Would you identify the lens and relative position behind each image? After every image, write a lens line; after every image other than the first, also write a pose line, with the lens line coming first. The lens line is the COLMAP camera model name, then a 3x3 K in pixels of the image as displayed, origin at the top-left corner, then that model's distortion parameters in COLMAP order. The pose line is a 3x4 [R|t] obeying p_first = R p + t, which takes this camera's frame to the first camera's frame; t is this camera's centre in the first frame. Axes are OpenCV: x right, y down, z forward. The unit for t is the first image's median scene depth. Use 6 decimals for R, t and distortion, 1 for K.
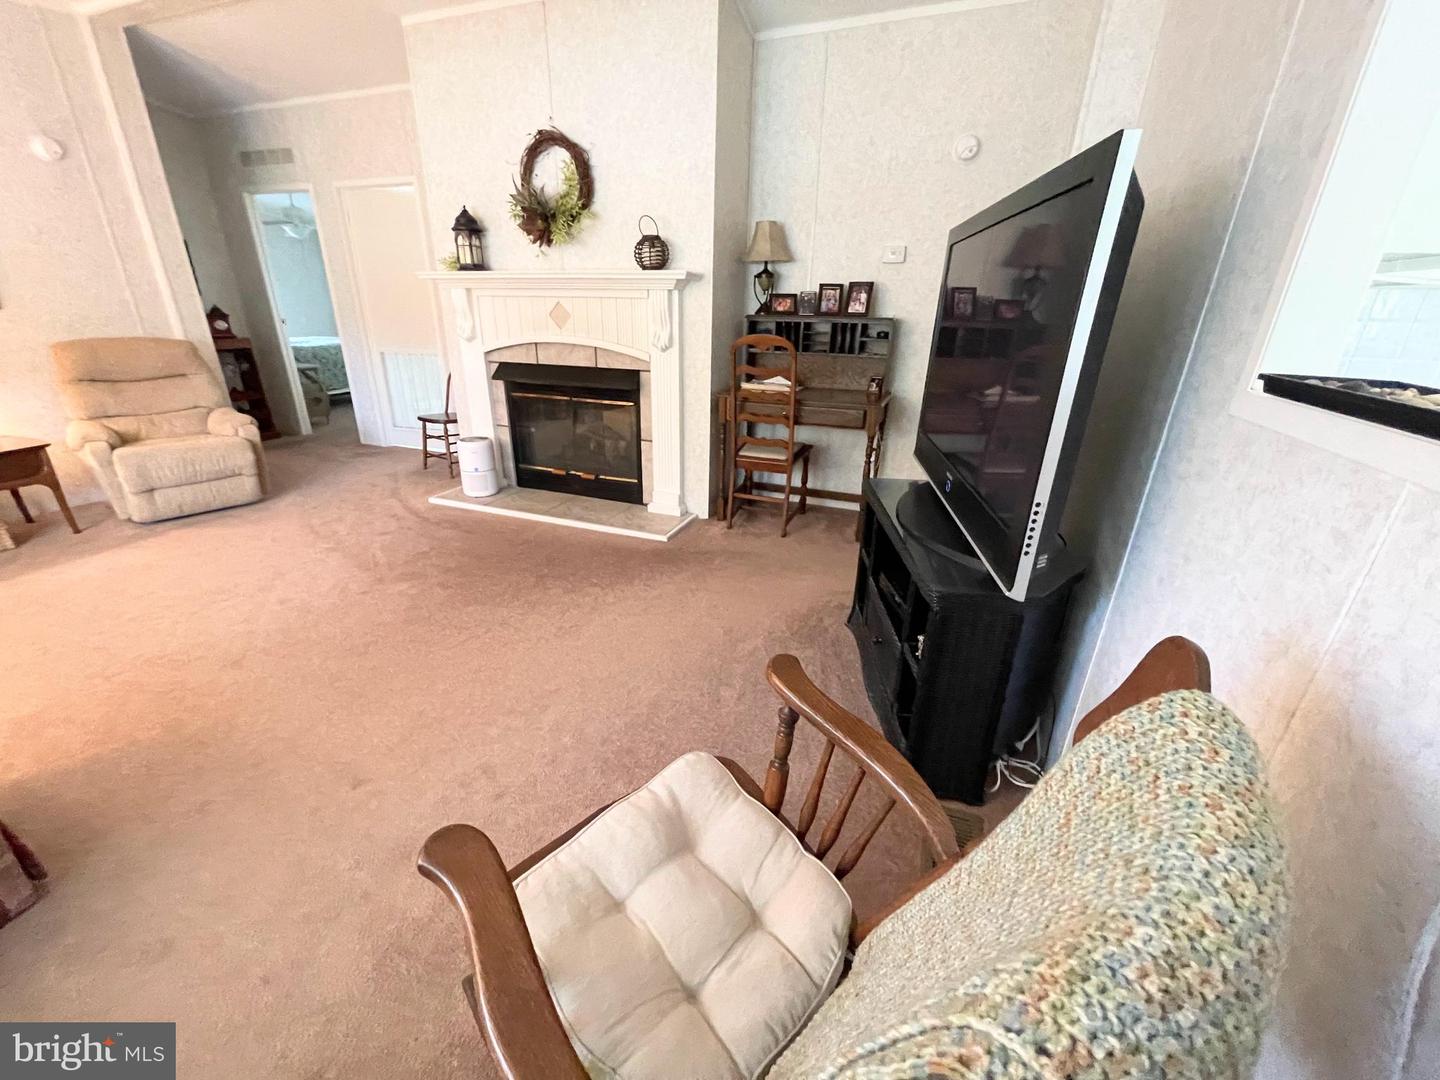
lens RADIAL K [[580.3, 0, 716.9], [0, 580.3, 542.0], [0, 0, 1]] dist [-0.002238, 0.000654]
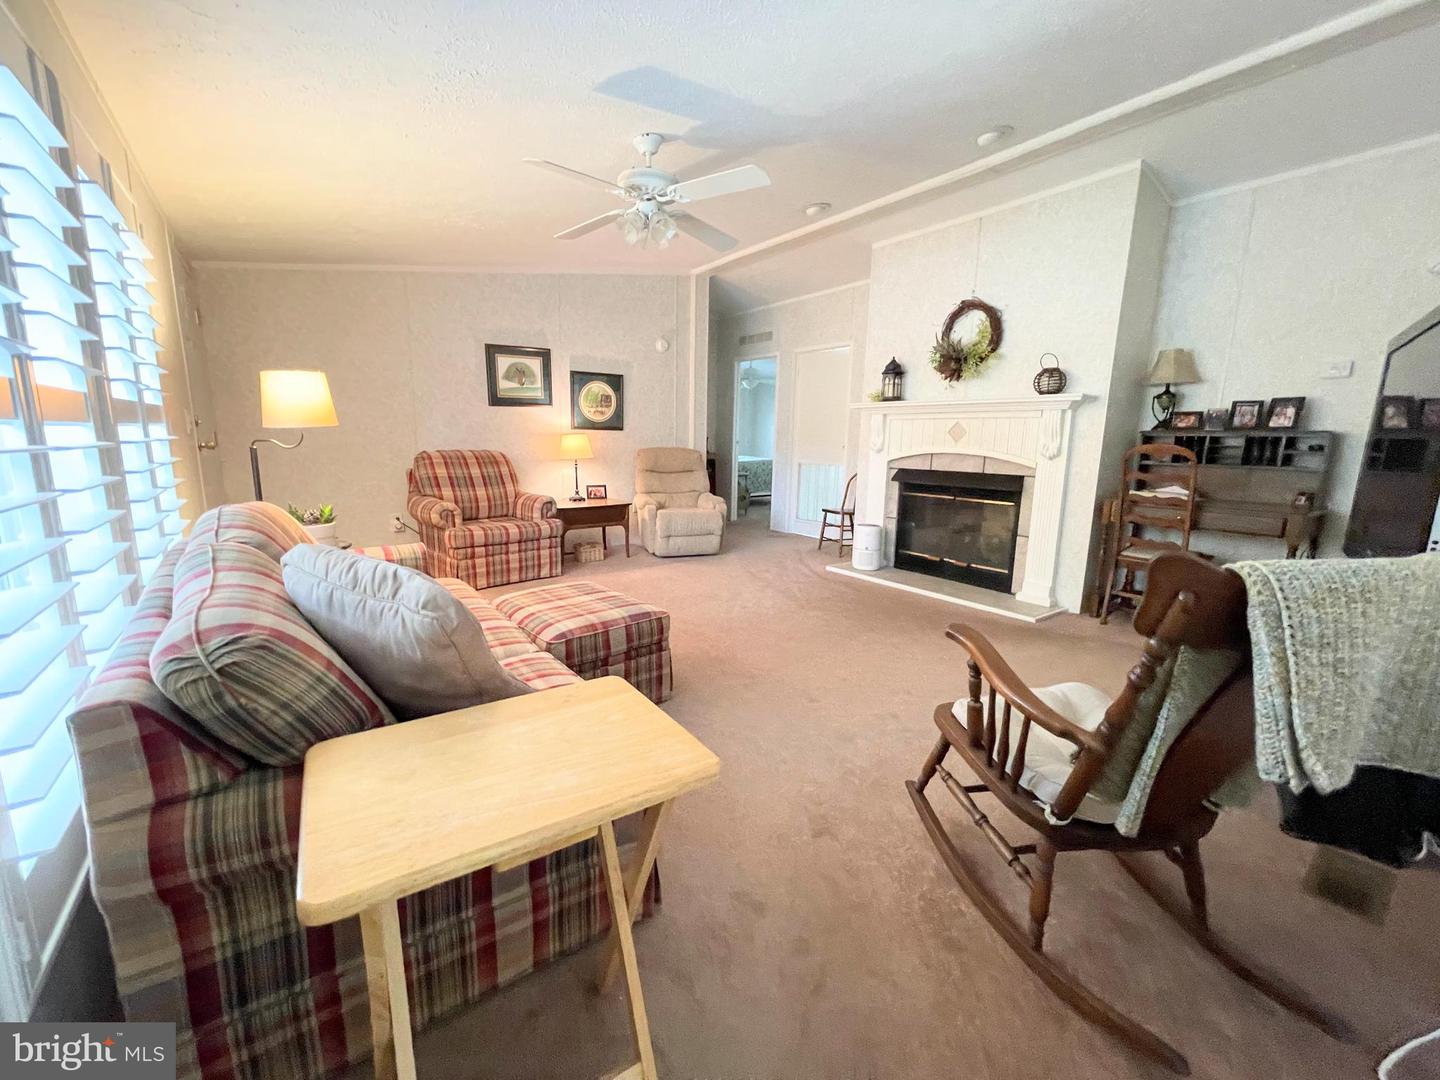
lens RADIAL K [[580.3, 0, 717.0], [0, 580.3, 538.1], [0, 0, 1]] dist [-0.002238, 0.000654]
pose [[0.840796, 0.090535, -0.533728, -0.019245], [-0.206652, 0.964932, -0.161866, 0.136717], [0.500357, 0.246393, 0.830020, -0.234856]]
